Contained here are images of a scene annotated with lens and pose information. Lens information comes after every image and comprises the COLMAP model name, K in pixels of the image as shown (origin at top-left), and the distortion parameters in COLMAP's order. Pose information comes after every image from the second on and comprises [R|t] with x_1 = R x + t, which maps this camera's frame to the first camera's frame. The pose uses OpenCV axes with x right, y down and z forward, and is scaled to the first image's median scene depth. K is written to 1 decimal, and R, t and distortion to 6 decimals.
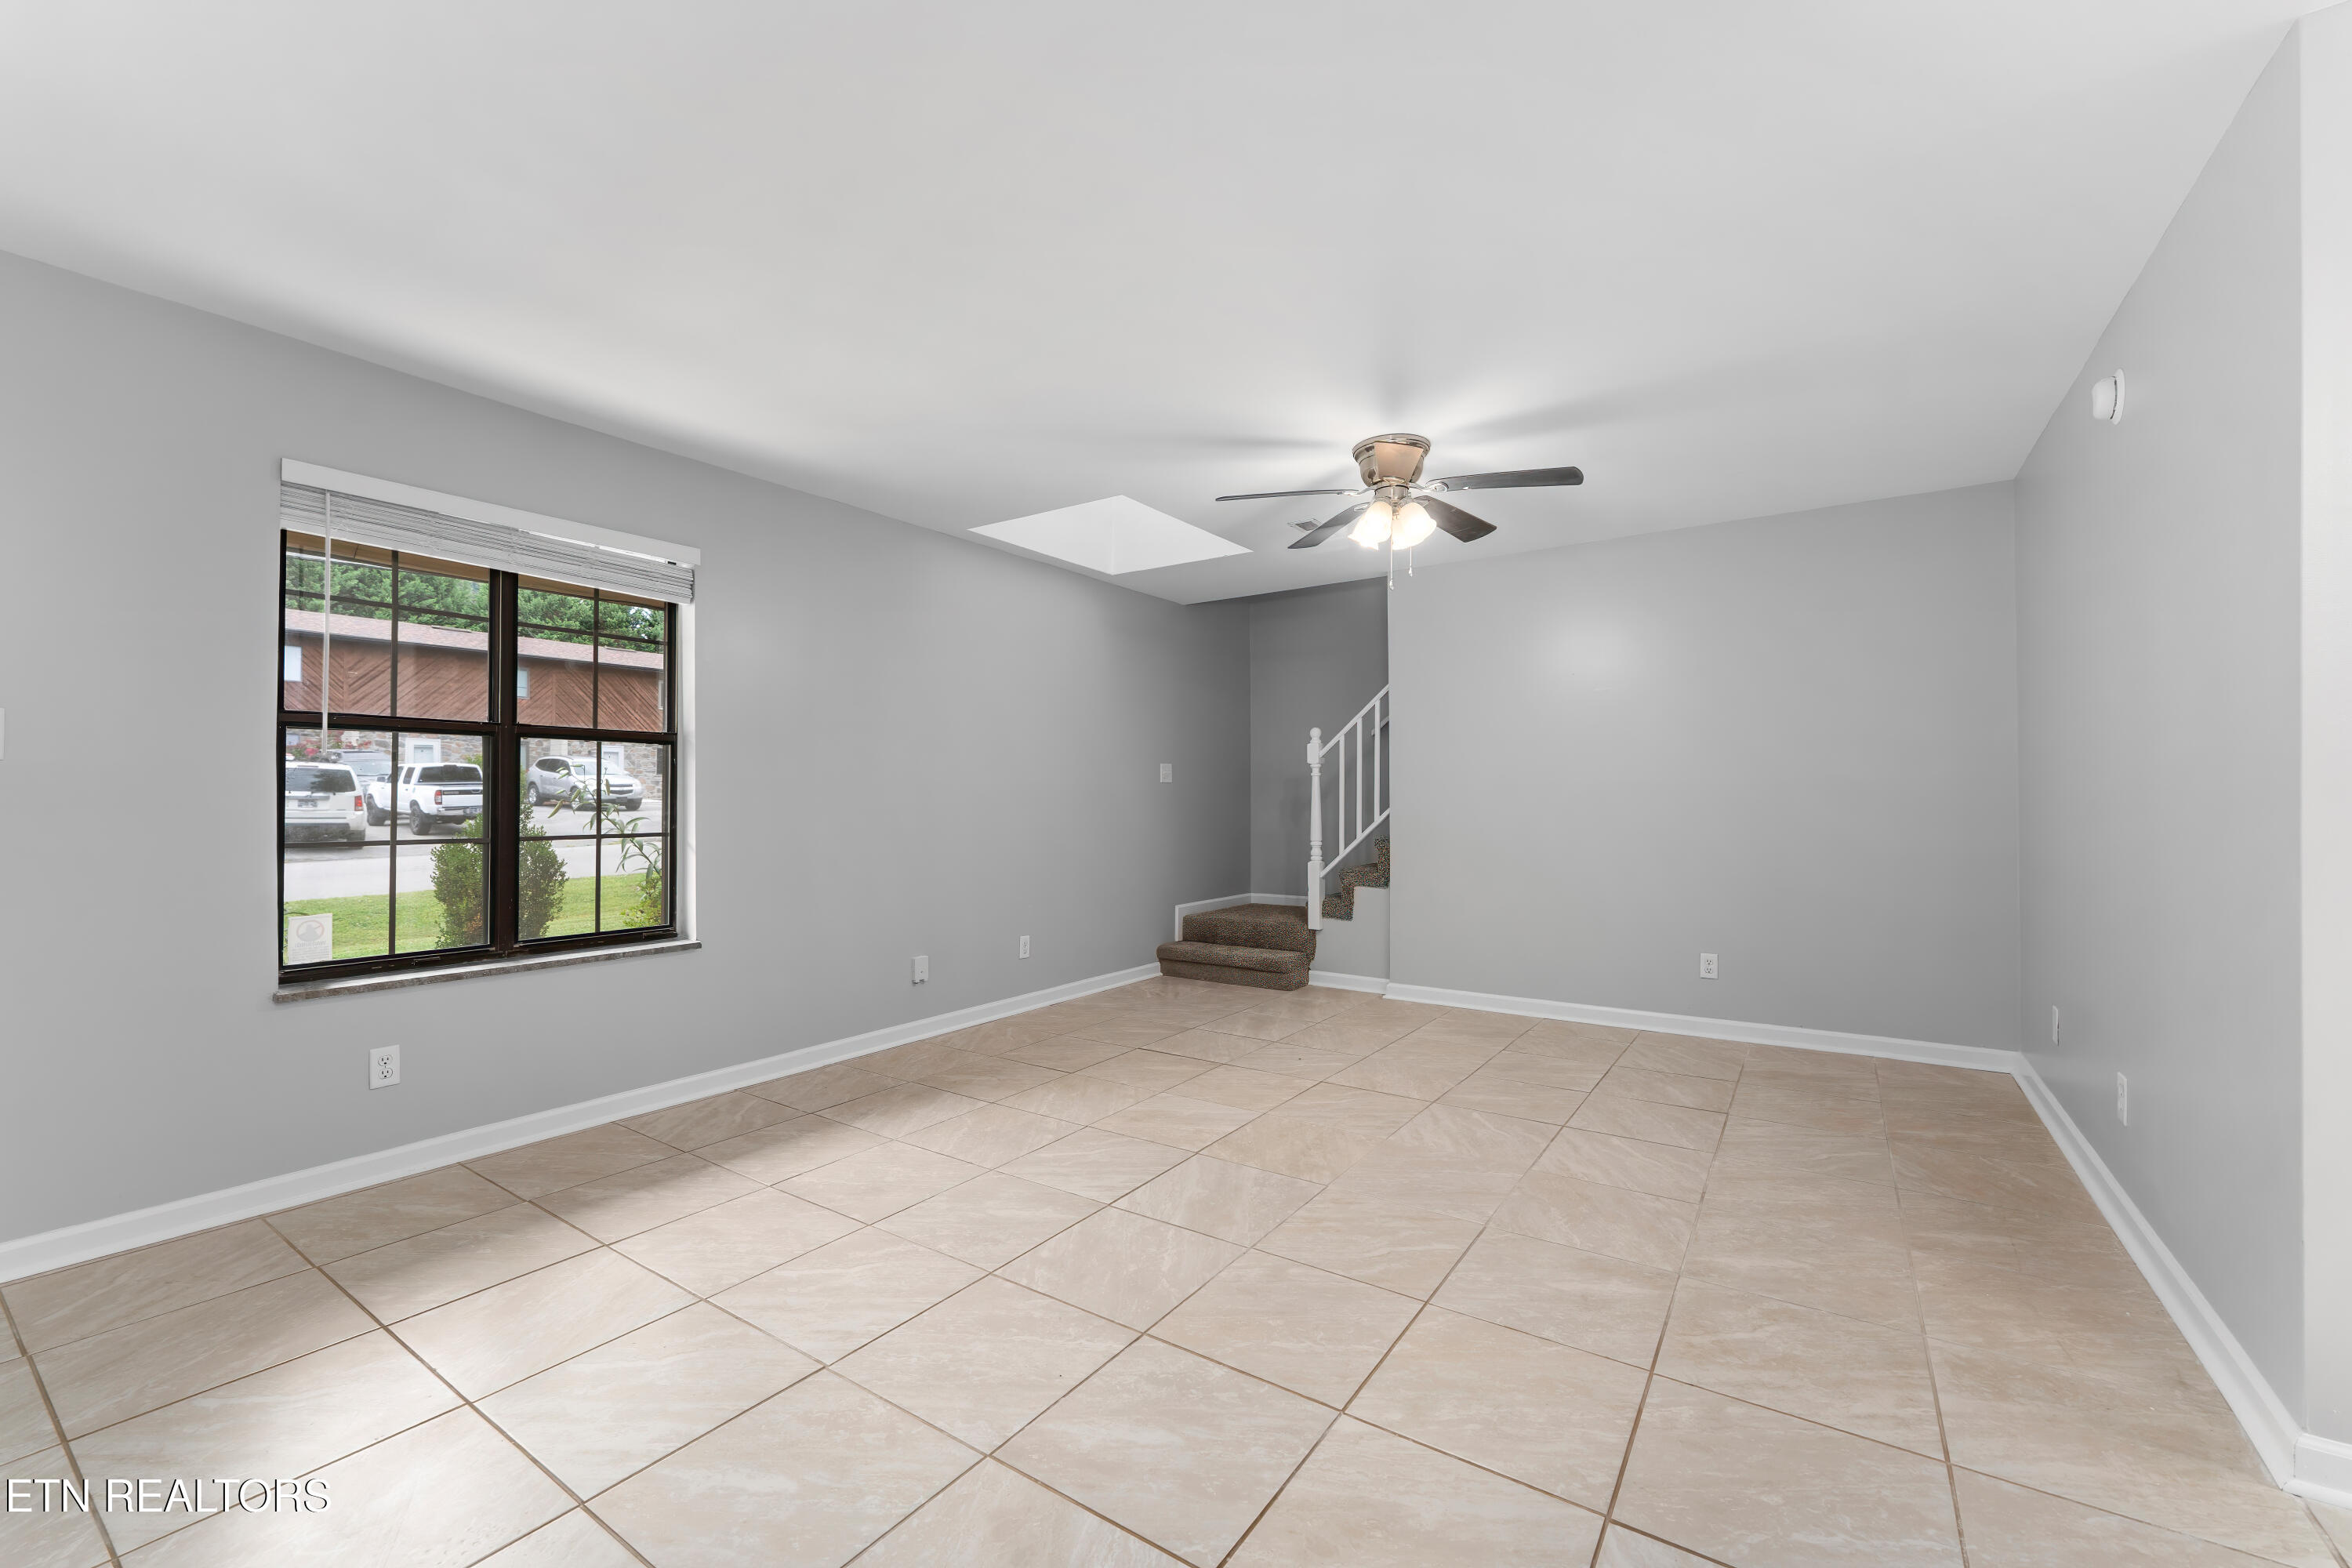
lens RADIAL K [[961.6, 0, 1173.8], [0, 961.6, 793.5], [0, 0, 1]] dist [-0.001953, -0.000675]
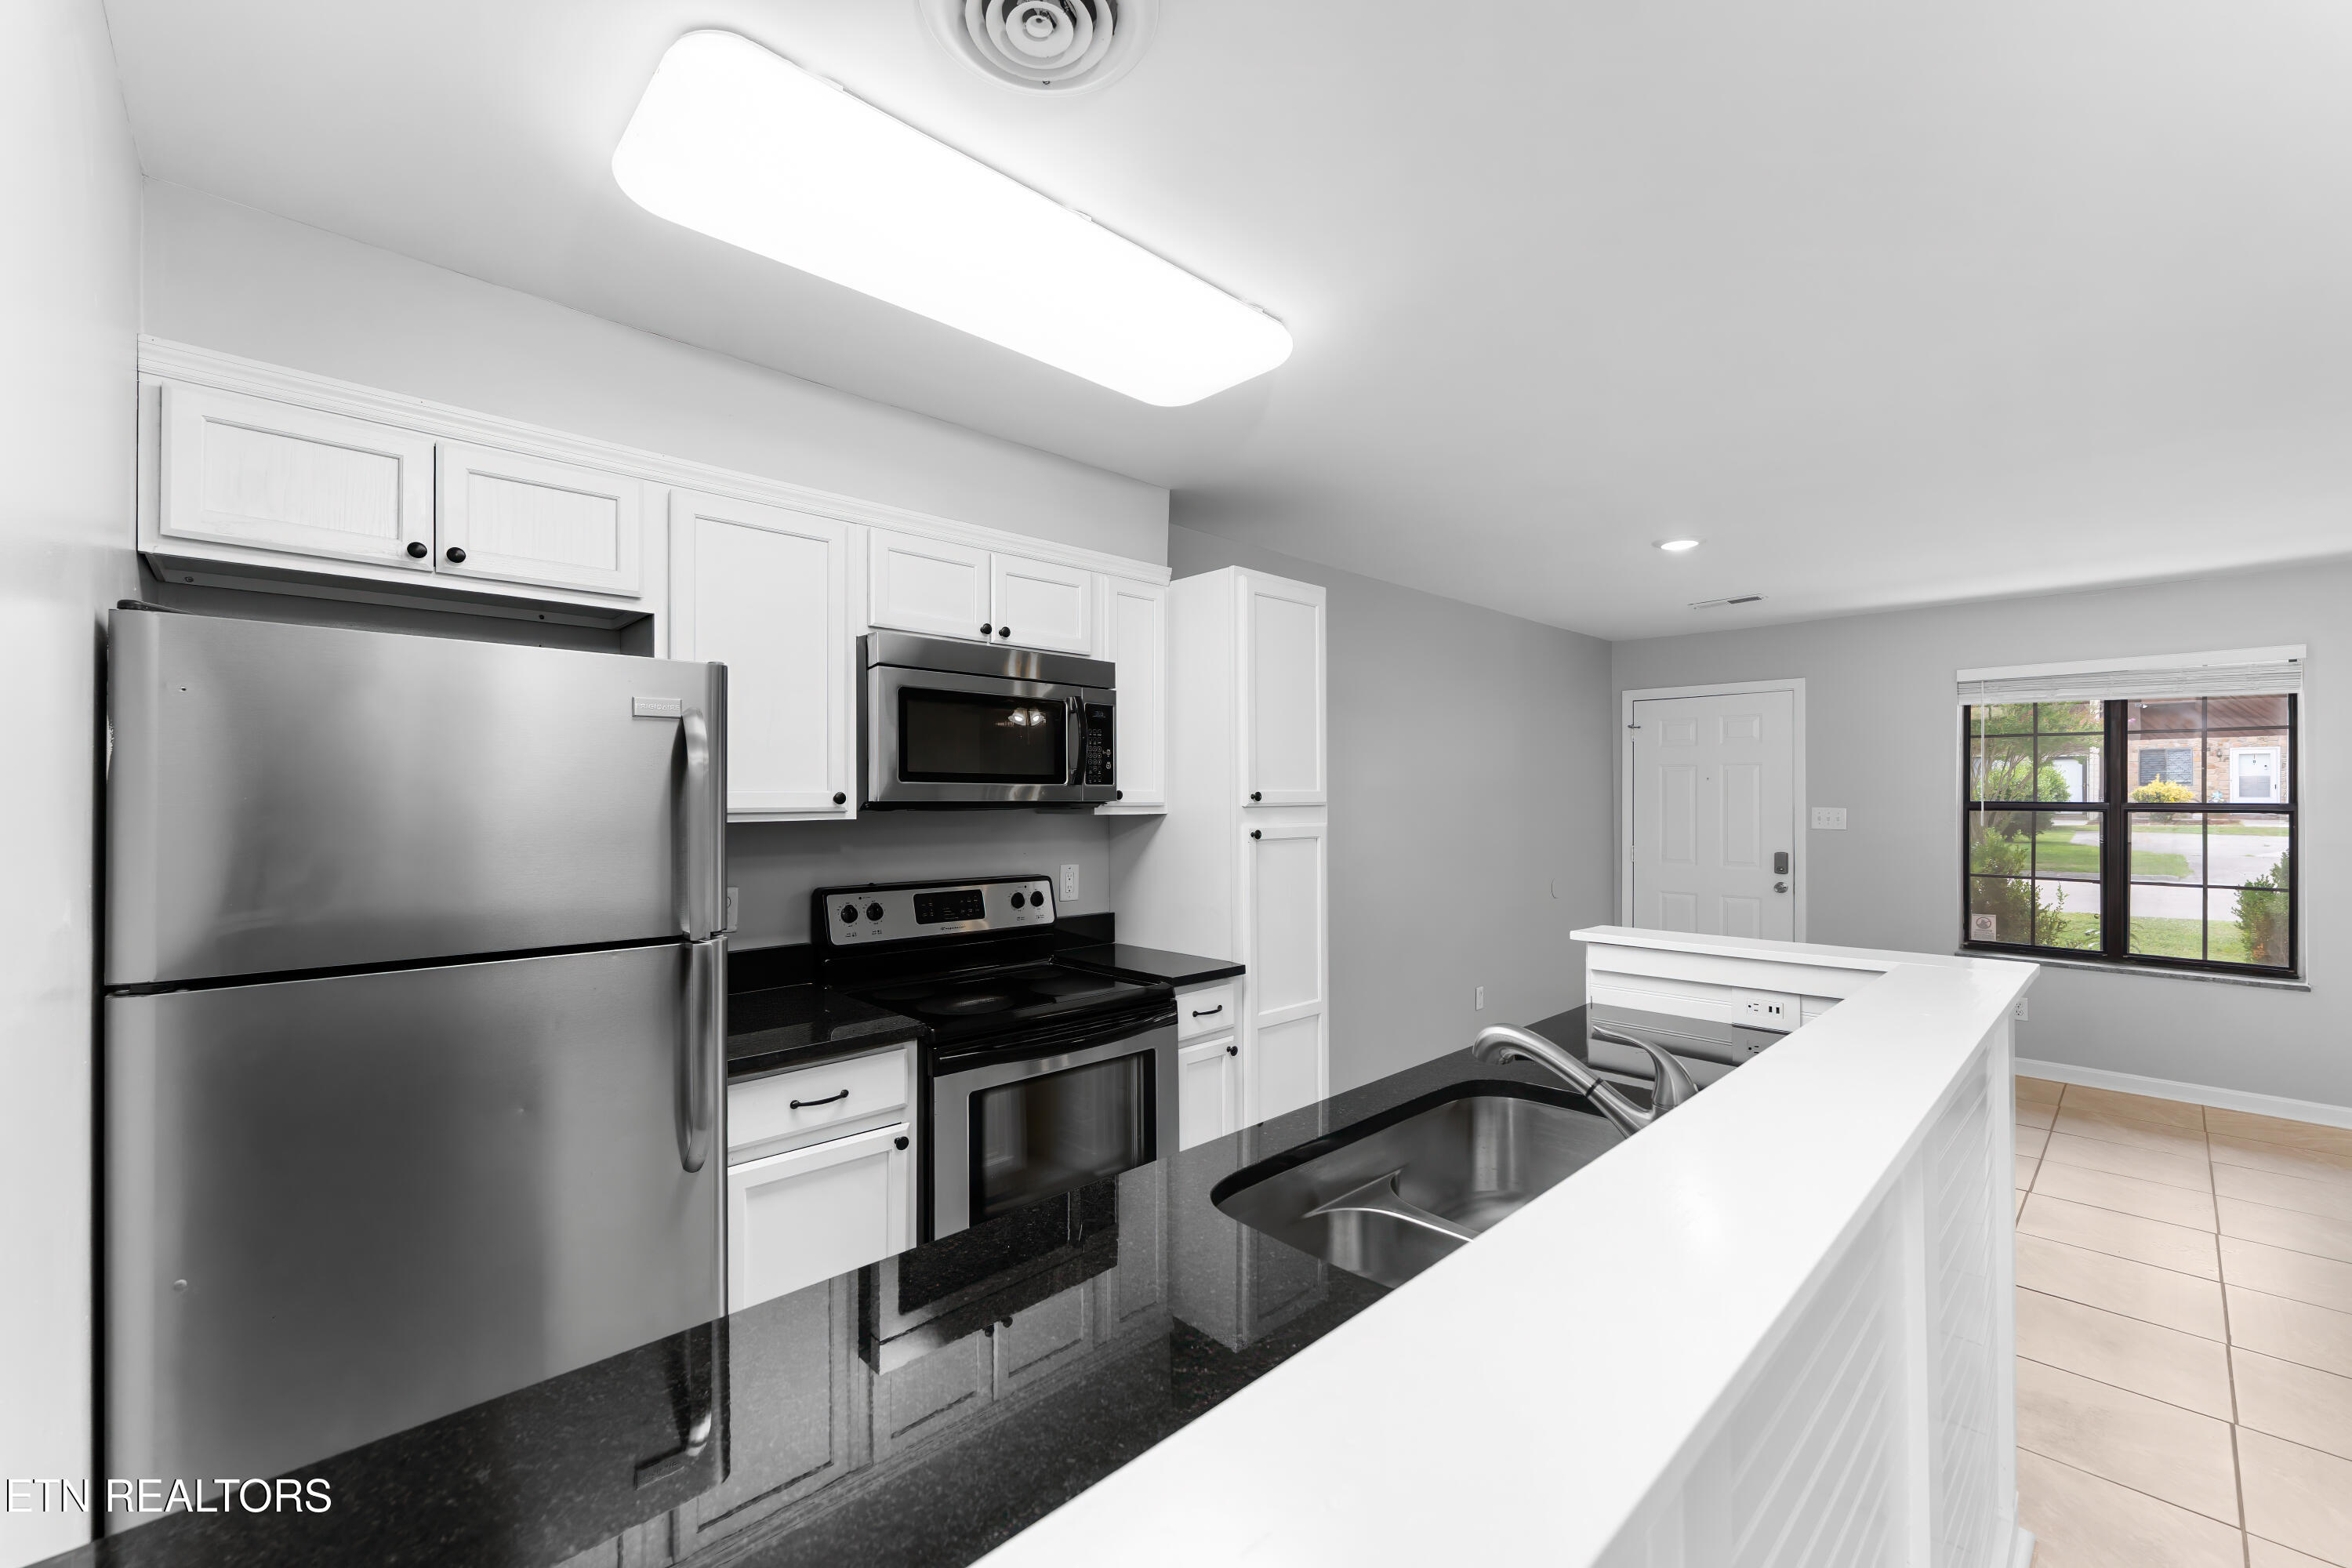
lens RADIAL K [[961.6, 0, 1160.5], [0, 961.6, 796.9], [0, 0, 1]] dist [-0.001953, -0.000675]
pose [[-0.216214, -0.002374, -0.976343, 0.925951], [0.003746, 0.999988, -0.003261, -0.073679], [0.976339, -0.004363, -0.216203, -0.095624]]
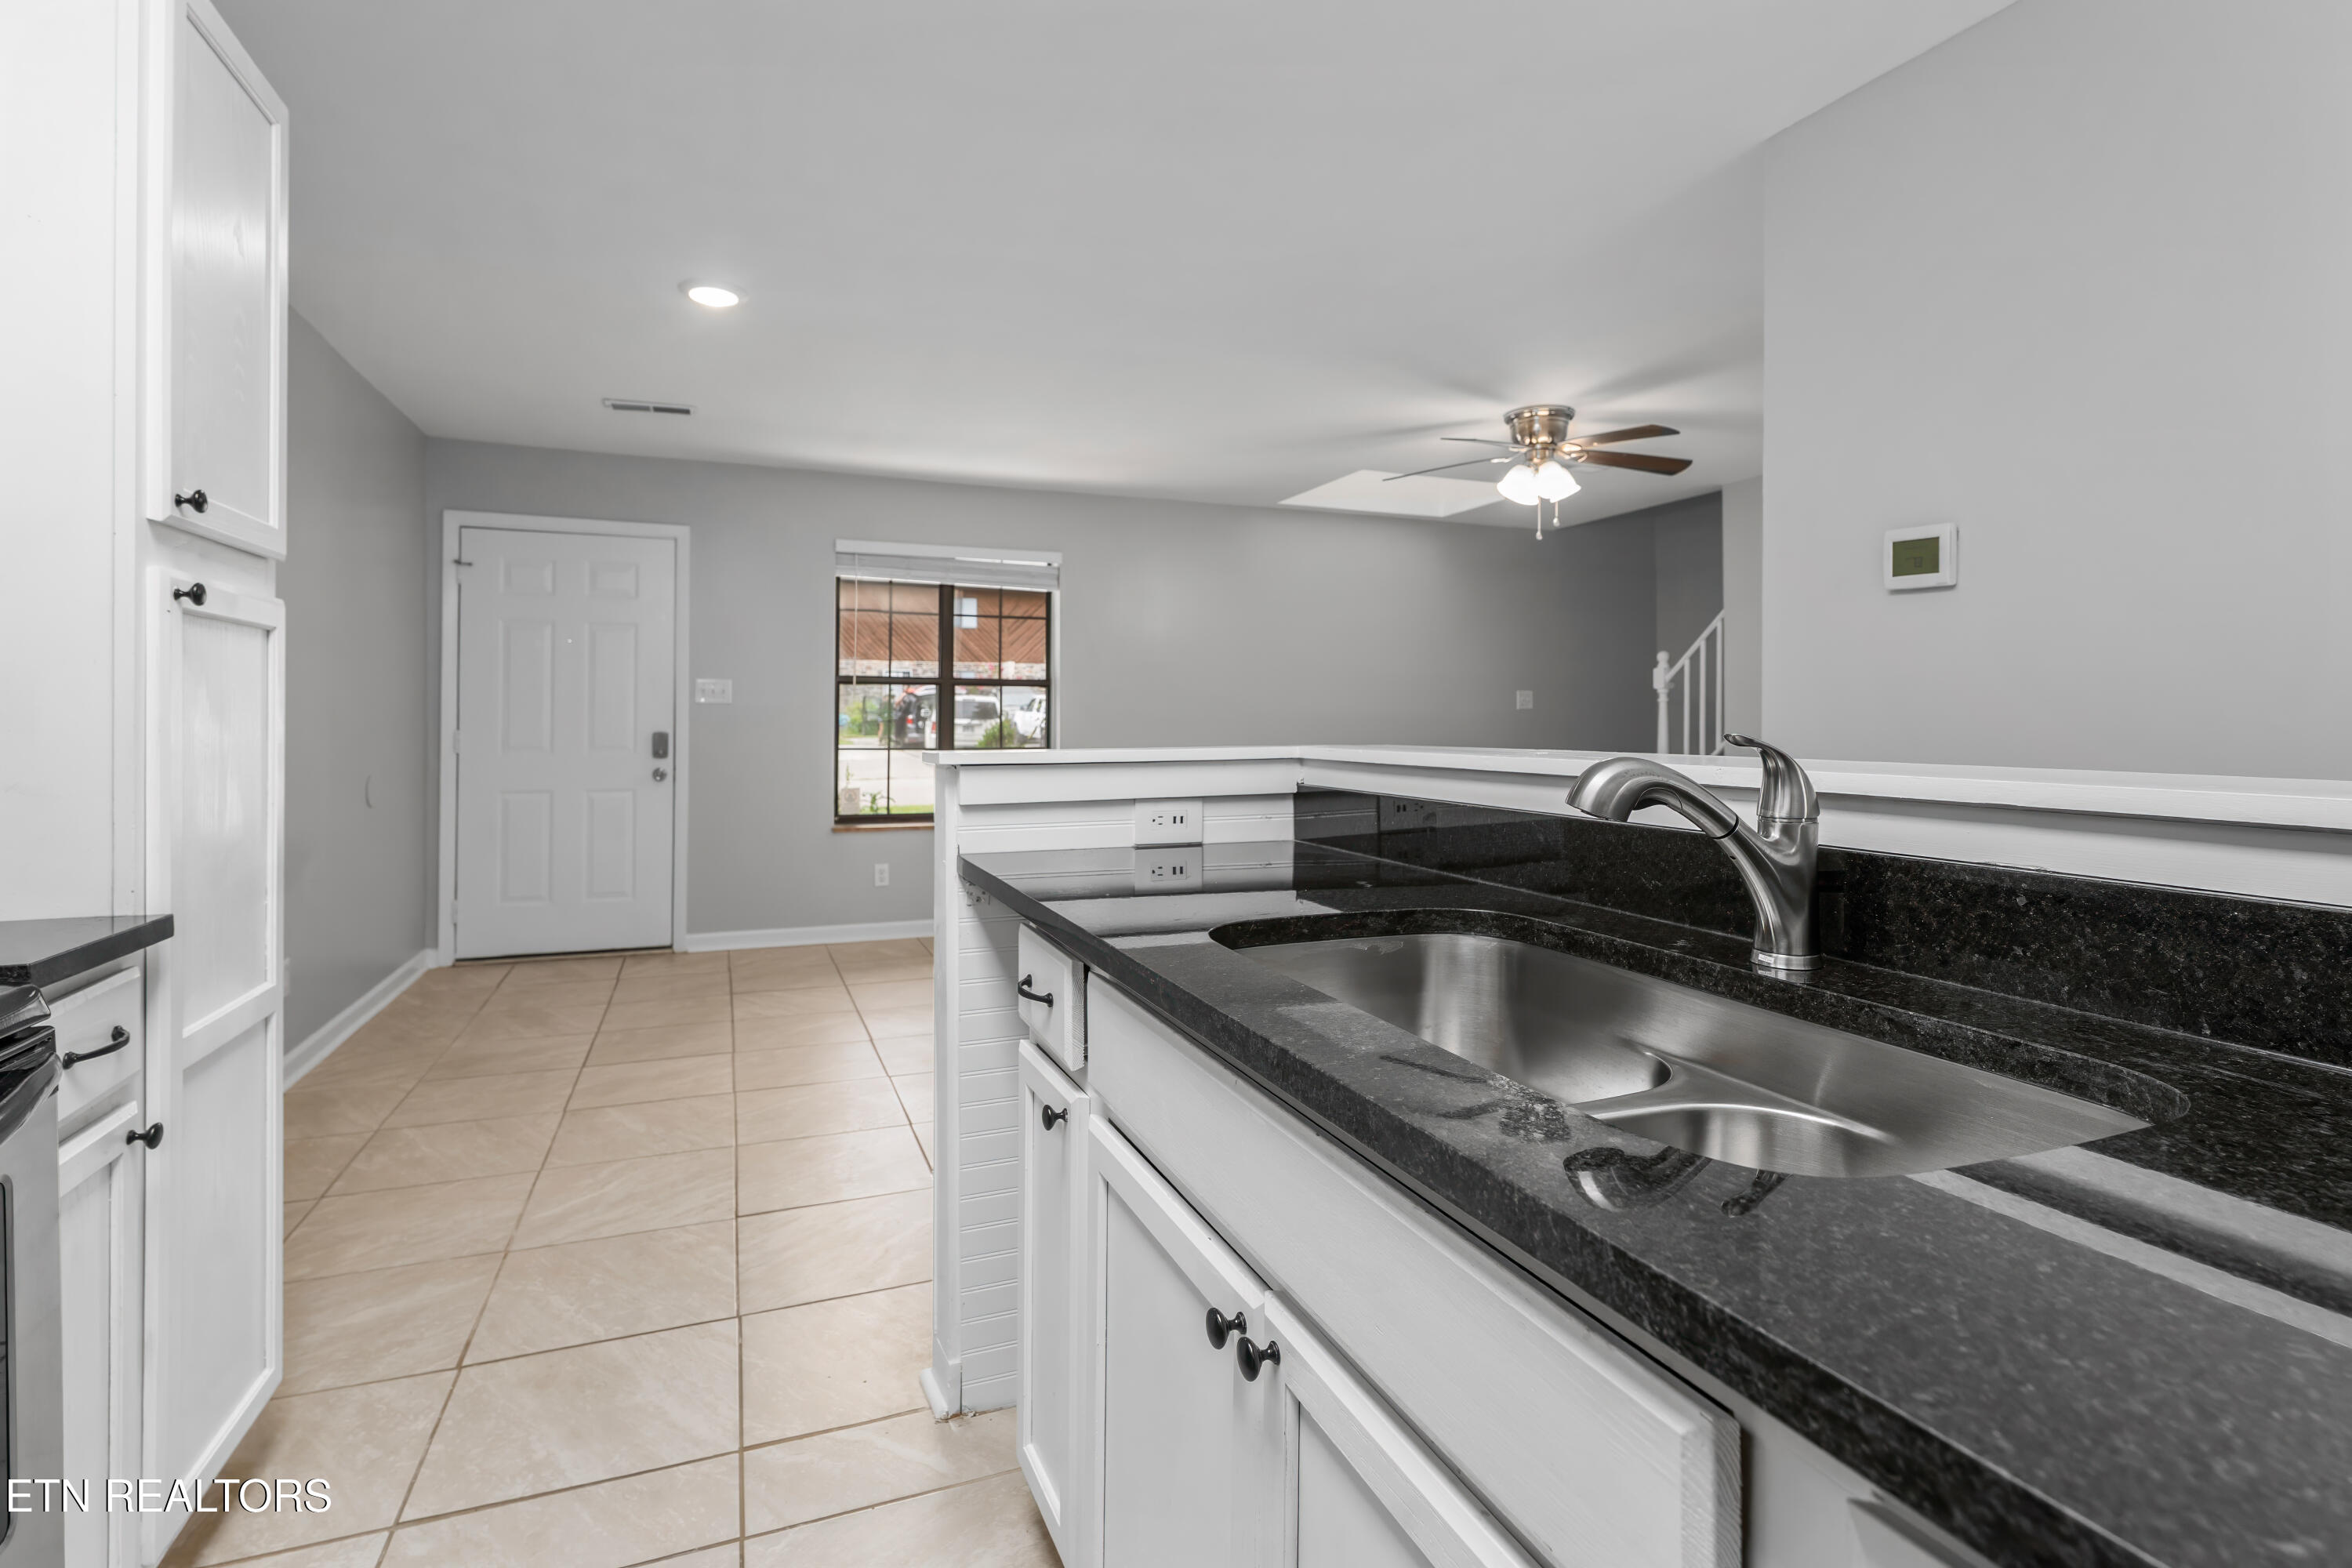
lens RADIAL K [[1128.2, 0, 1180.2], [0, 1128.2, 719.1], [0, 0, 1]] dist [0.004407, 0.000074]
pose [[0.832990, -0.001570, -0.553286, 0.611401], [0.000758, 0.999998, -0.001697, 0.000889], [0.553288, 0.000994, 0.832990, -0.332703]]
